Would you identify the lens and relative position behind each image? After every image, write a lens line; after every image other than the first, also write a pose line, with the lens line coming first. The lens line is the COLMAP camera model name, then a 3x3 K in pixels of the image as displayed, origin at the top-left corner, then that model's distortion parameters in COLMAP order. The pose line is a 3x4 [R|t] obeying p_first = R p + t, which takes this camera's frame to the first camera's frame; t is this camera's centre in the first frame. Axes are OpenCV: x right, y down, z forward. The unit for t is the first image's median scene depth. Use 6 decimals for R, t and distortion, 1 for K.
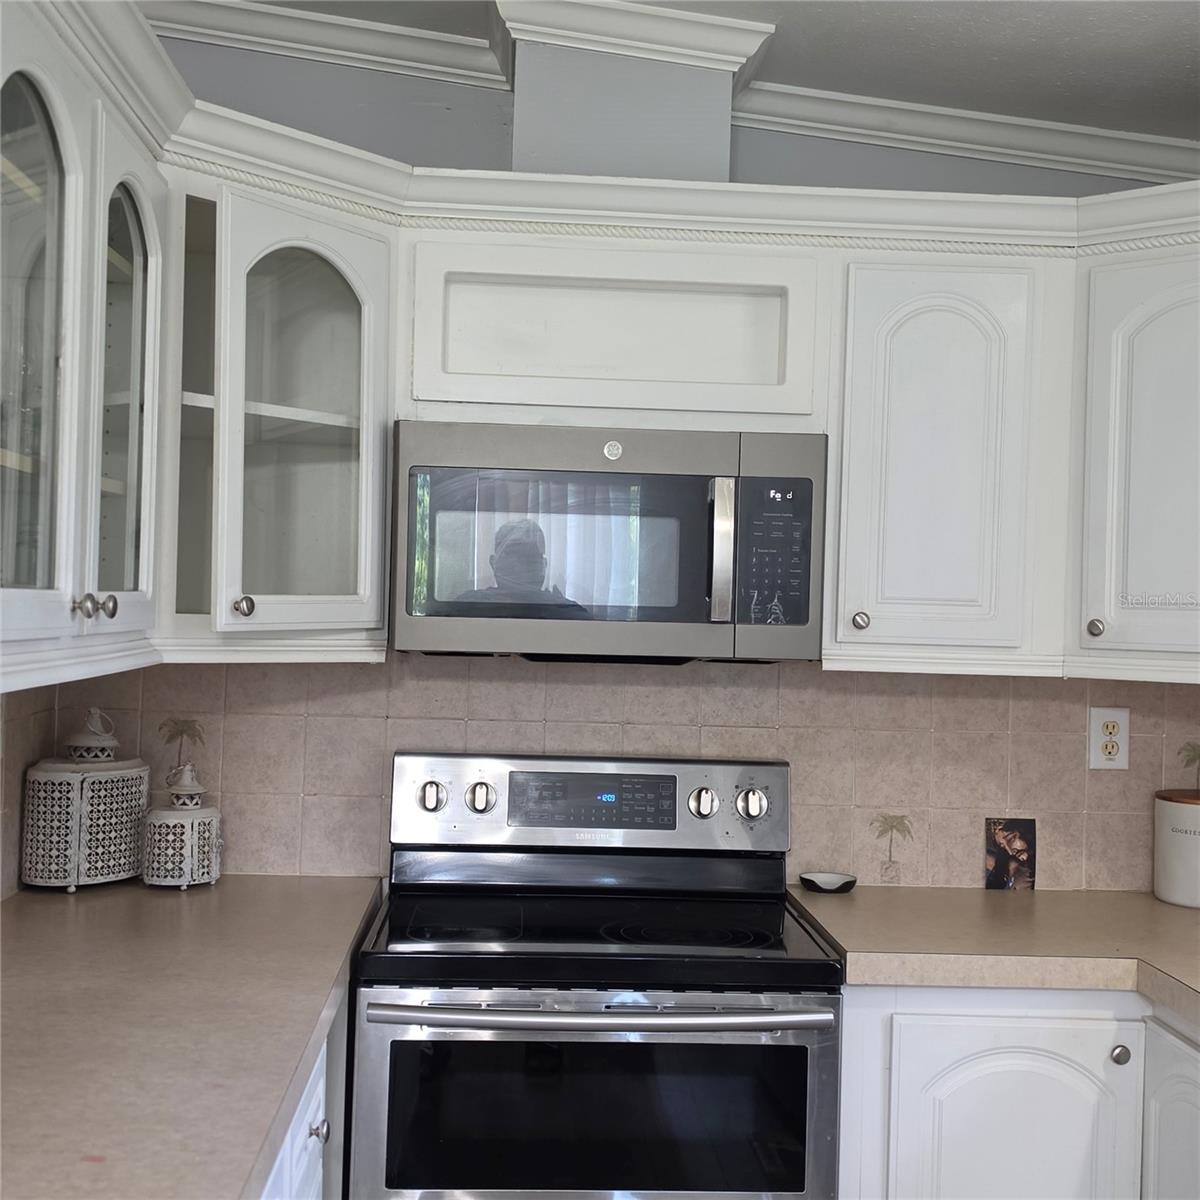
lens RADIAL K [[1662.5, 0, 600.0], [0, 1662.5, 600.0], [0, 0, 1]] dist [0.078228, -0.033417]
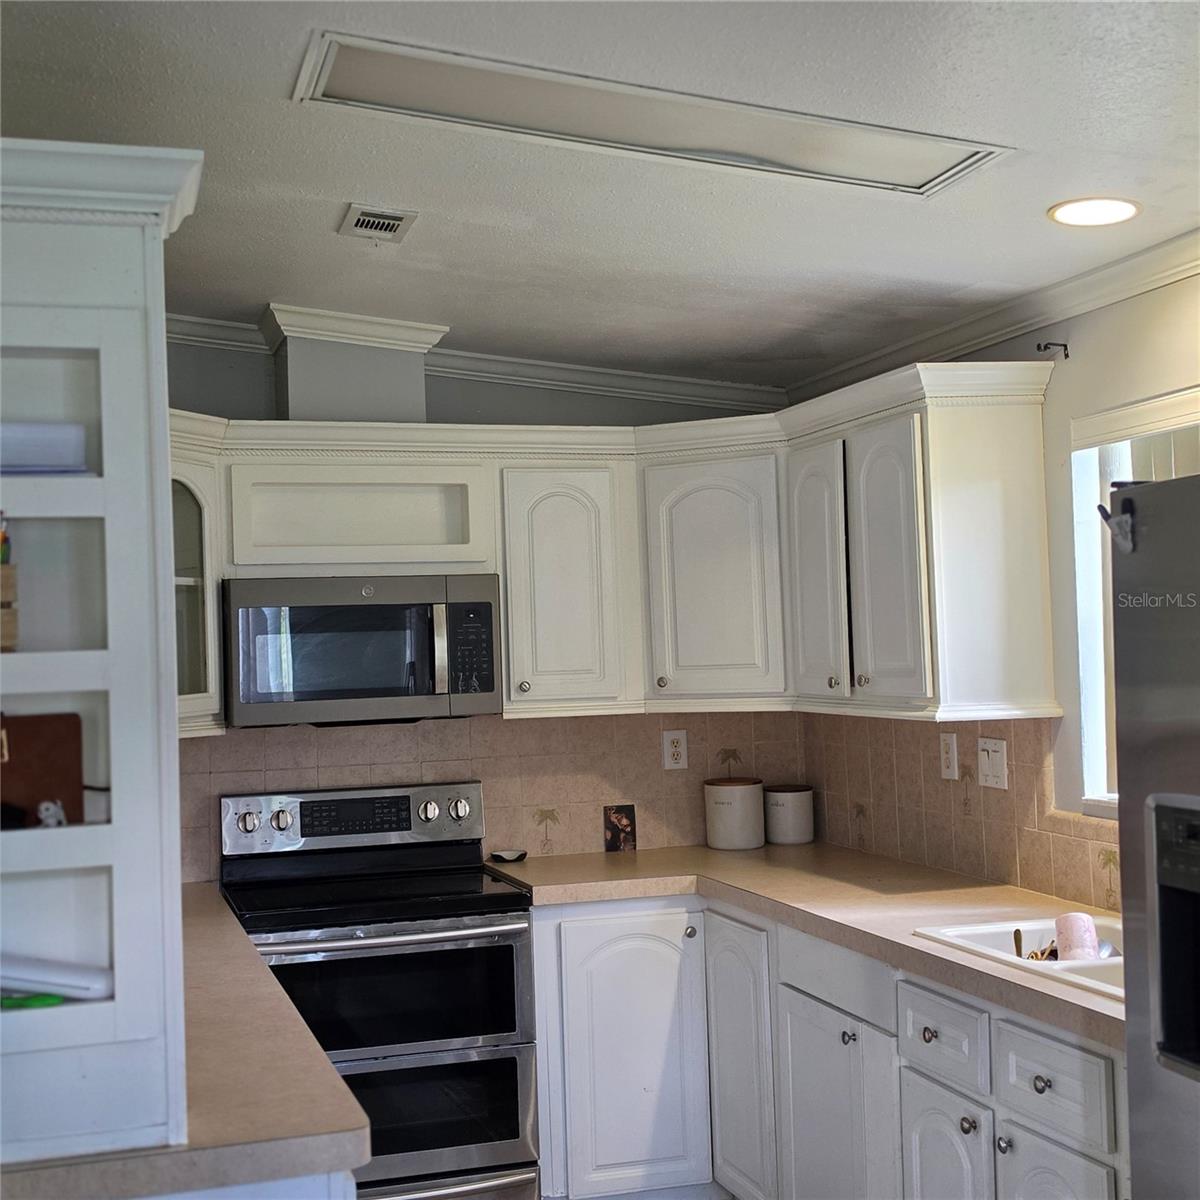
lens RADIAL K [[1662.5, 0, 600.0], [0, 1662.5, 600.0], [0, 0, 1]] dist [0.078228, -0.033417]
pose [[0.967605, -0.054589, 0.246495, -0.154339], [0.063633, 0.997556, -0.028871, -0.018869], [-0.244317, 0.043621, 0.968714, -0.546150]]
